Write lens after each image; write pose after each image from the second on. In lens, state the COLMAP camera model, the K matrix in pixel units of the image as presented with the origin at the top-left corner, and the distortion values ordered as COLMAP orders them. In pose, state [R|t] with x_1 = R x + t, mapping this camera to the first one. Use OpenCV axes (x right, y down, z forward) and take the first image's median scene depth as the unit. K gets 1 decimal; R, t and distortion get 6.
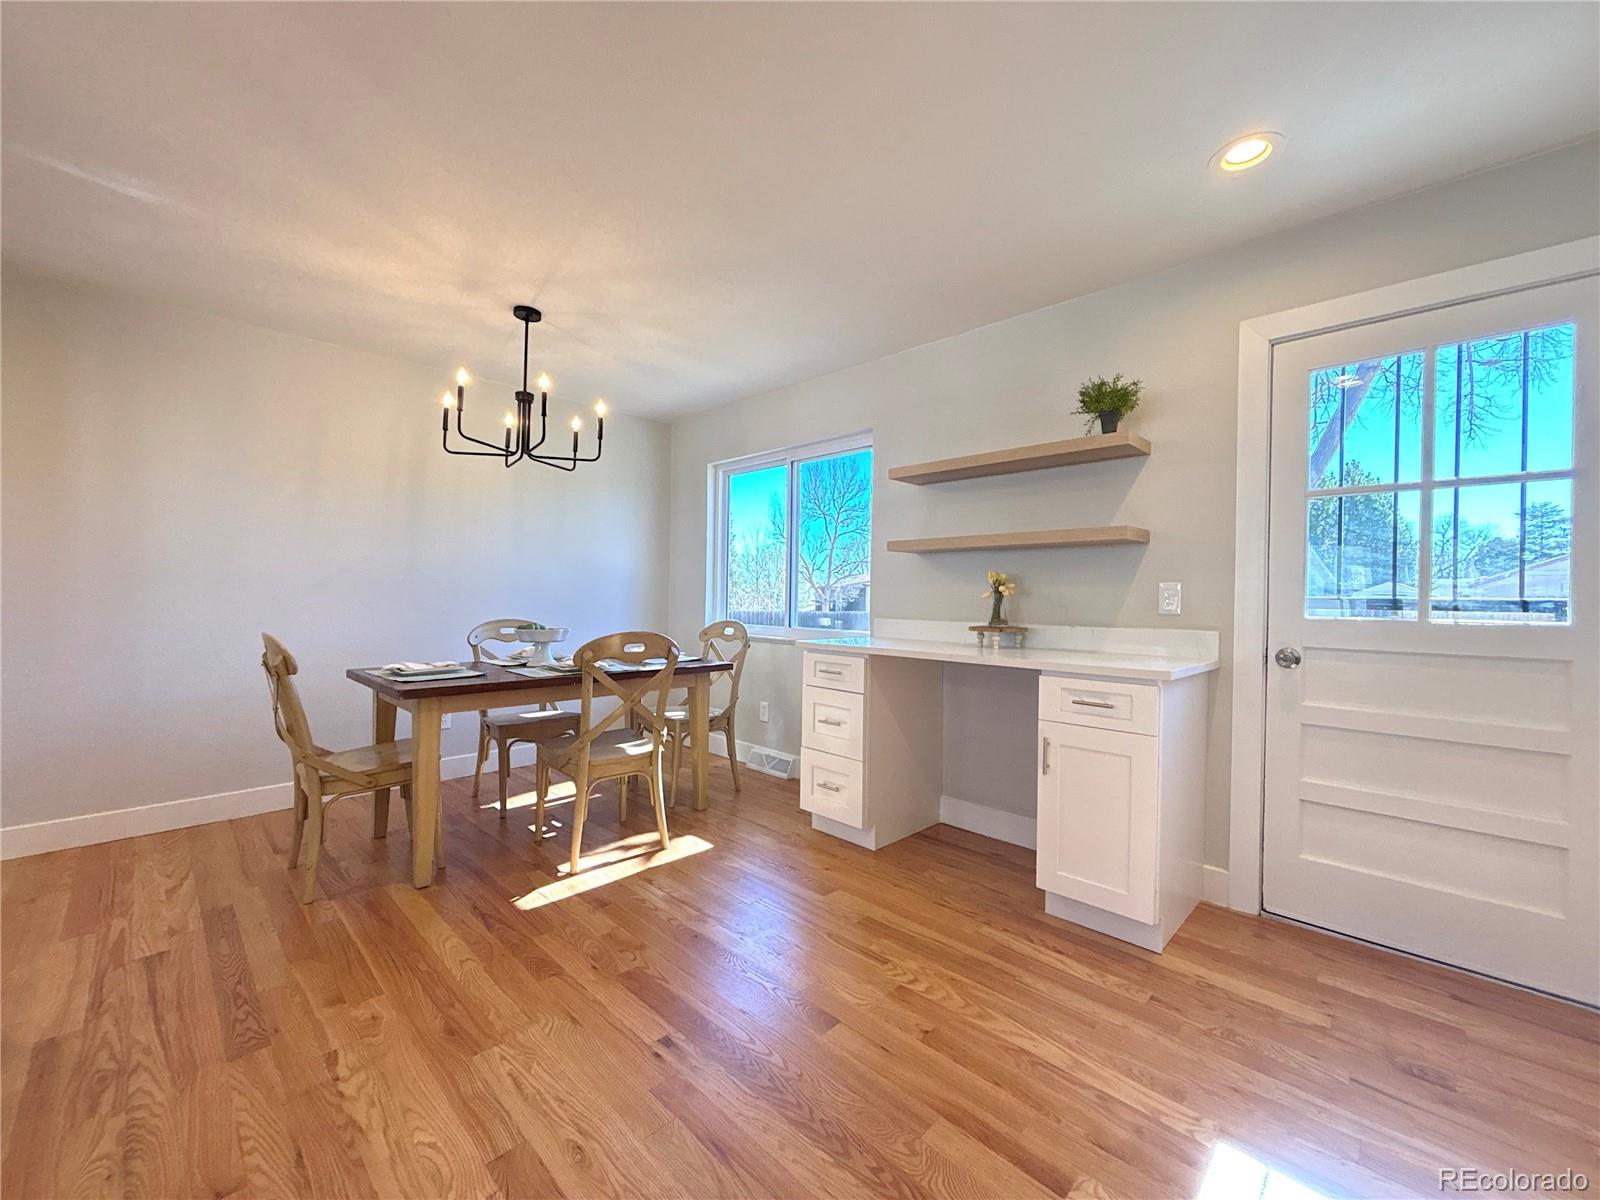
lens RADIAL K [[644.8, 0, 793.3], [0, 644.8, 599.7], [0, 0, 1]] dist [-0.002212, 0.001438]
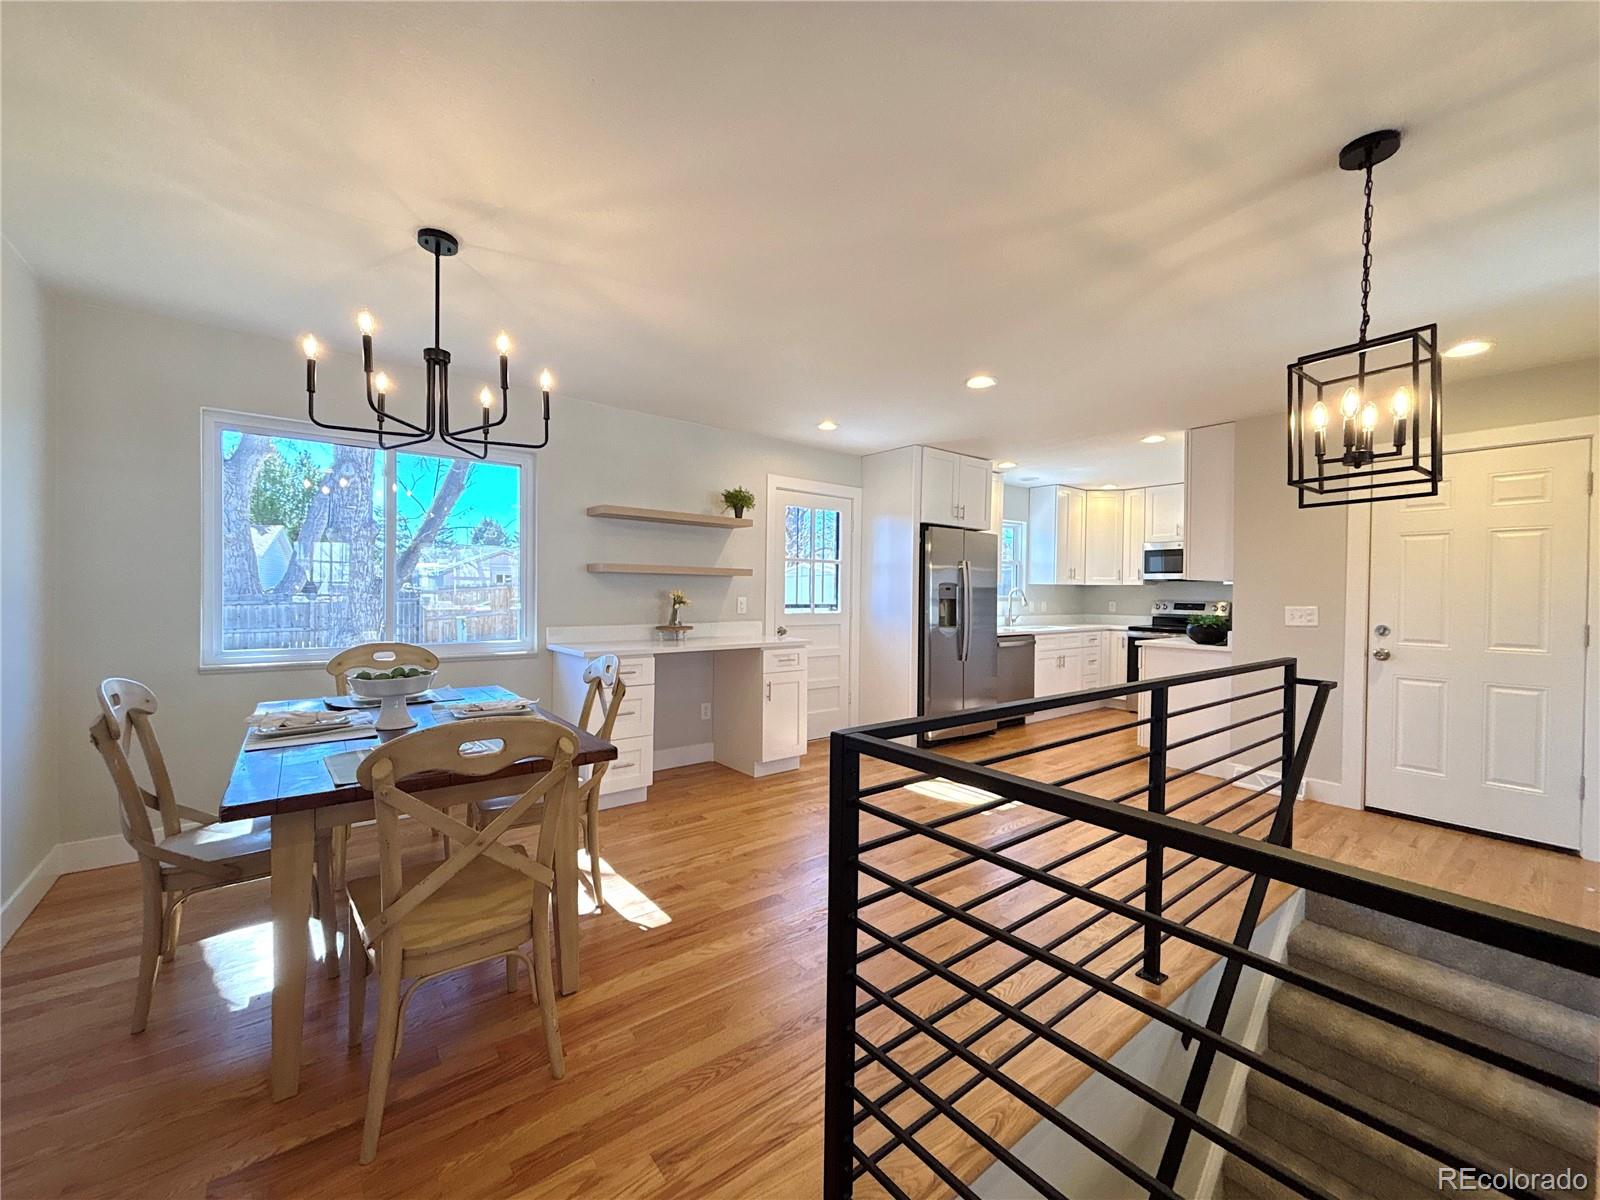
lens RADIAL K [[644.8, 0, 796.6], [0, 644.8, 598.2], [0, 0, 1]] dist [-0.002212, 0.001438]
pose [[0.123418, -0.025543, 0.992026, -1.171311], [-0.004972, 0.999640, 0.026358, -0.067558], [-0.992342, -0.008185, 0.123247, 0.539064]]
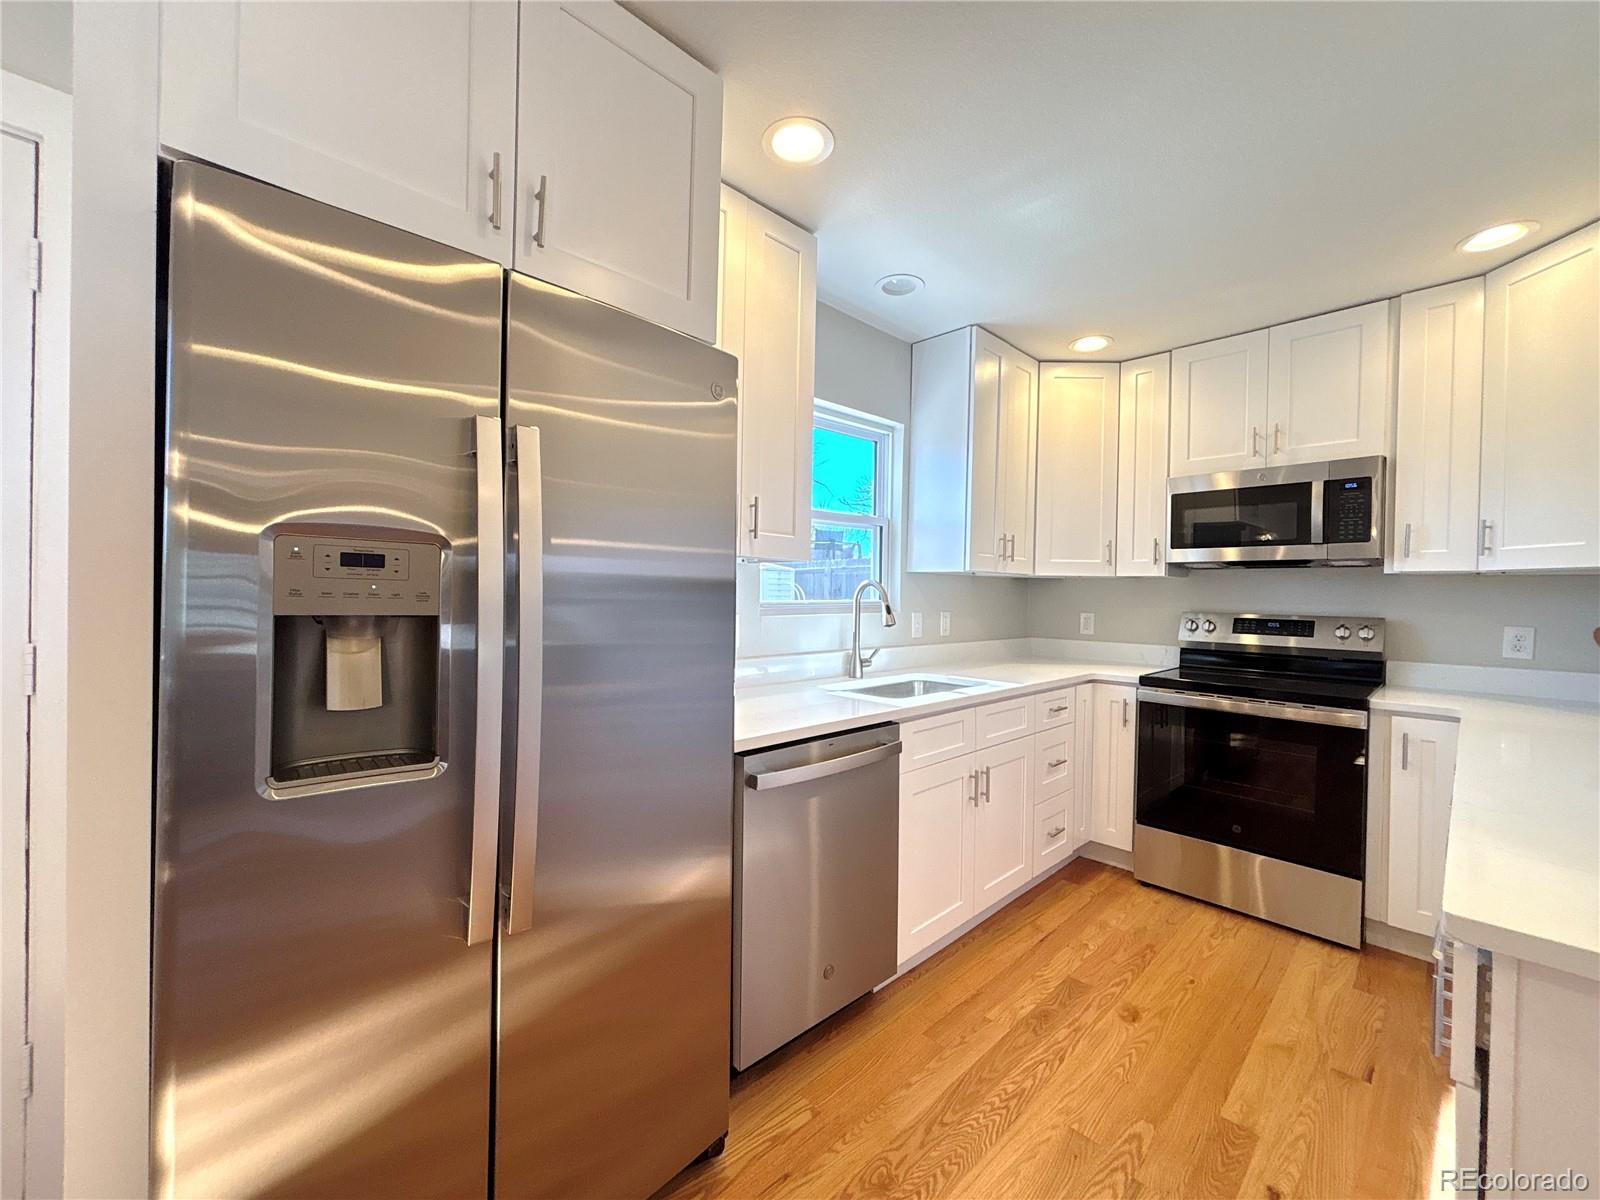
lens RADIAL K [[644.8, 0, 794.6], [0, 644.8, 598.2], [0, 0, 1]] dist [-0.002212, 0.001438]
pose [[0.025437, -0.023279, 0.999405, 0.395695], [-0.012527, 0.999643, 0.023604, -0.039726], [-0.999598, -0.013120, 0.025136, 0.103263]]
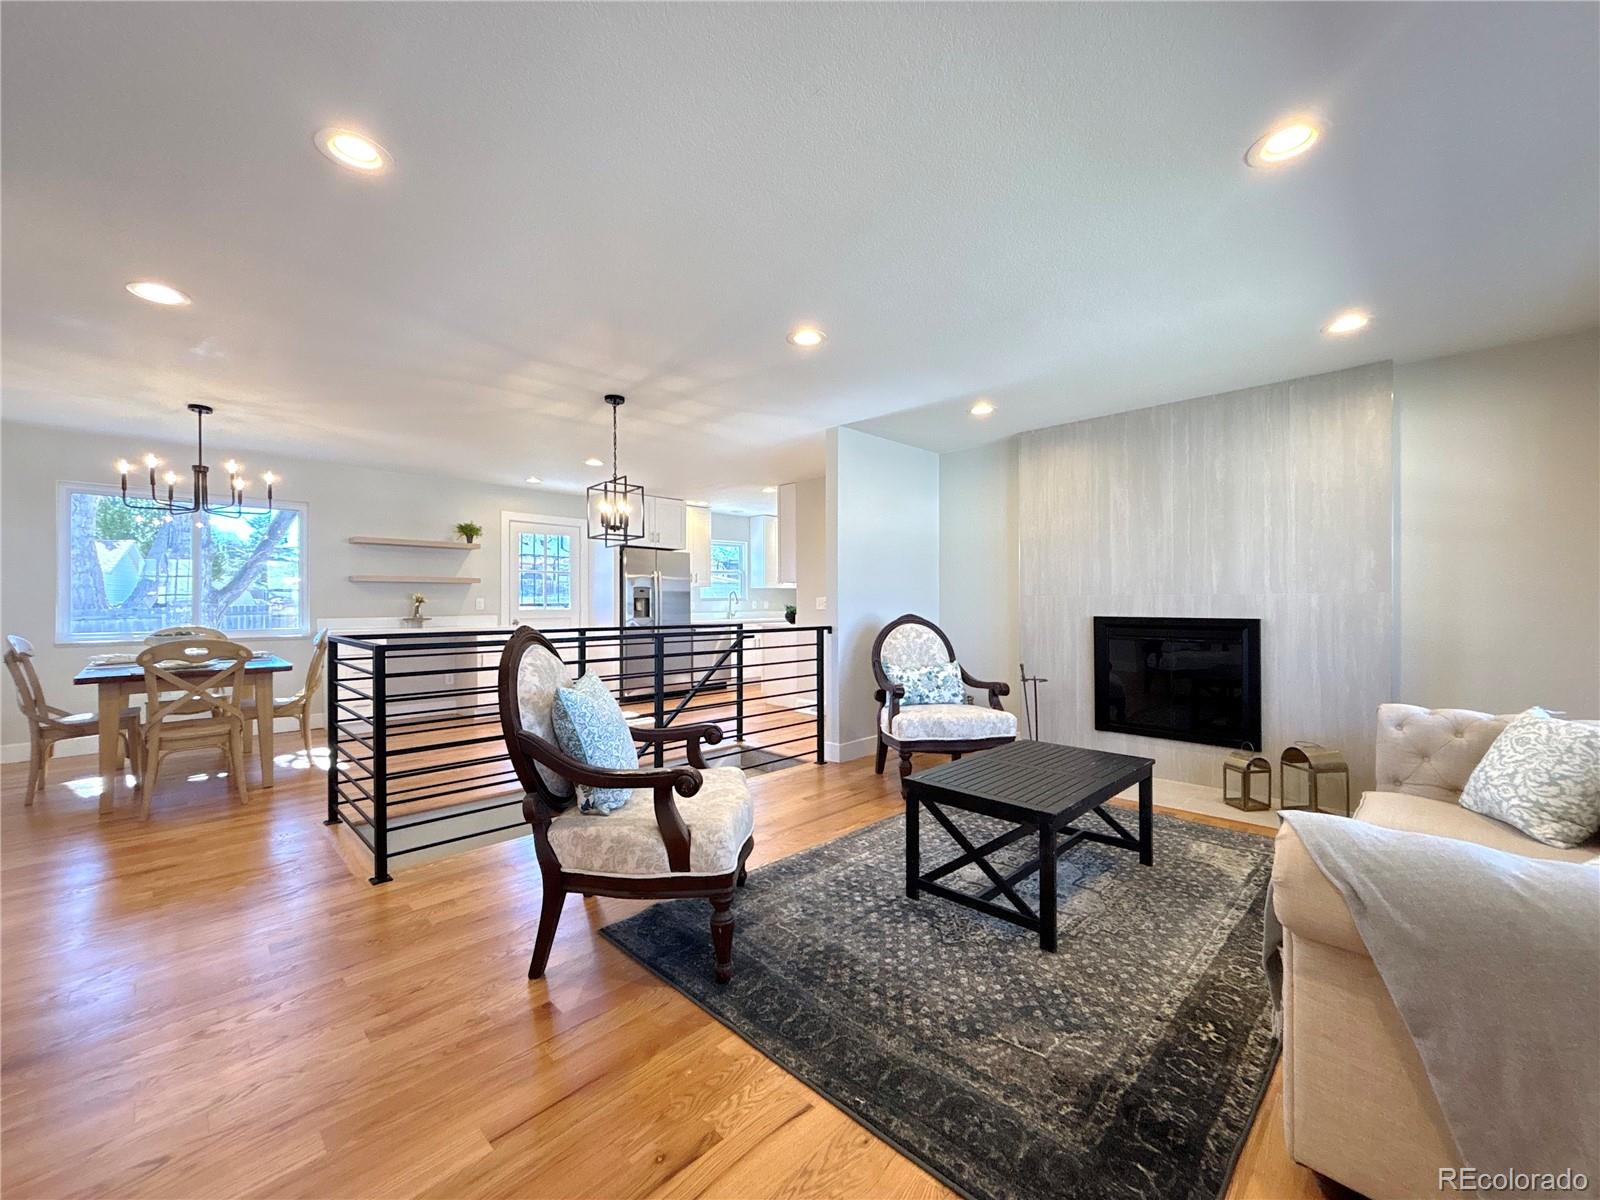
lens RADIAL K [[644.8, 0, 793.3], [0, 644.8, 598.6], [0, 0, 1]] dist [-0.002212, 0.001438]
pose [[0.002819, -0.010547, 0.999940, -1.939672], [0.007115, 0.999919, 0.010527, -0.040118], [-0.999971, 0.007085, 0.002894, -0.310390]]
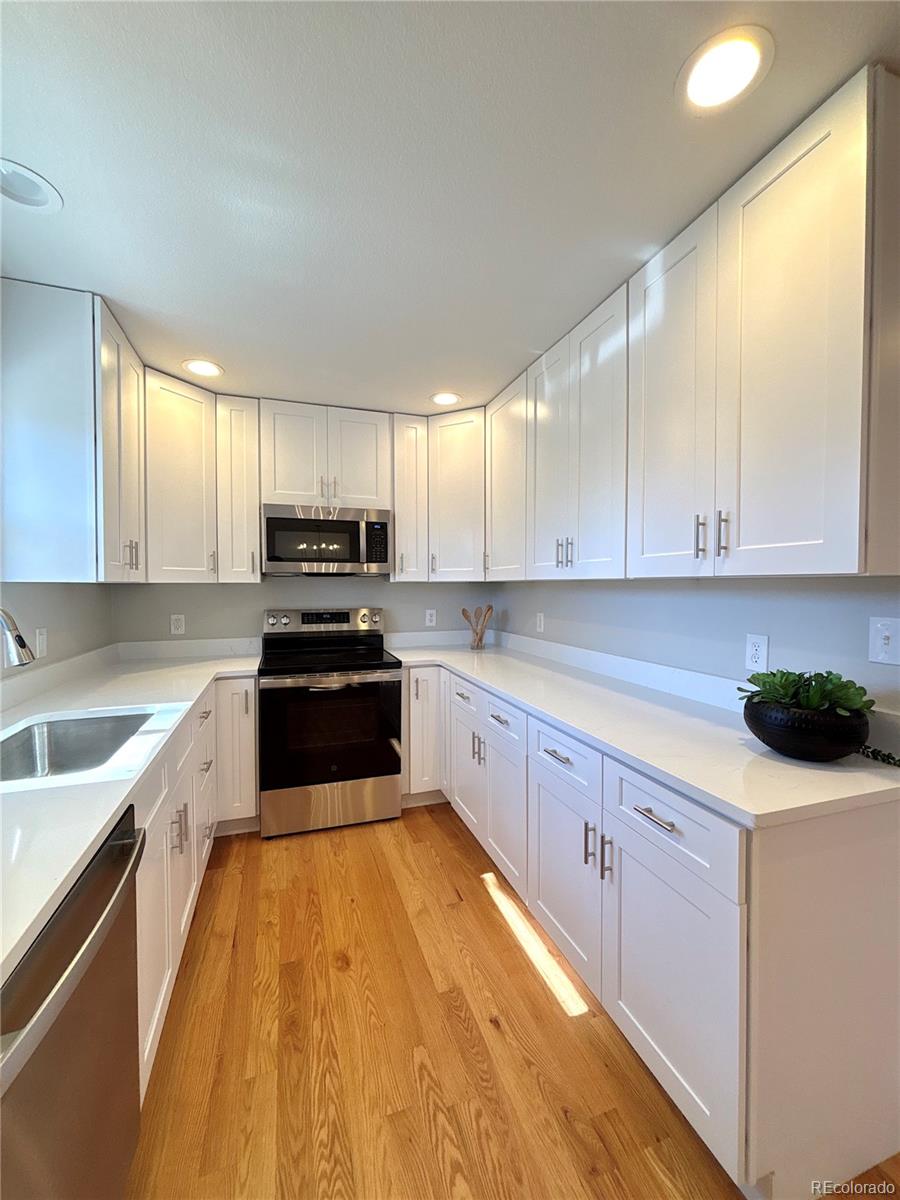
lens RADIAL K [[483.6, 0, 451.9], [0, 483.6, 596.4], [0, 0, 1]] dist [-0.002212, 0.001438]
pose [[-0.895802, -0.023328, 0.443841, 0.697495], [-0.008894, 0.999363, 0.034575, -0.069710], [-0.444365, 0.027025, -0.895438, 0.231944]]
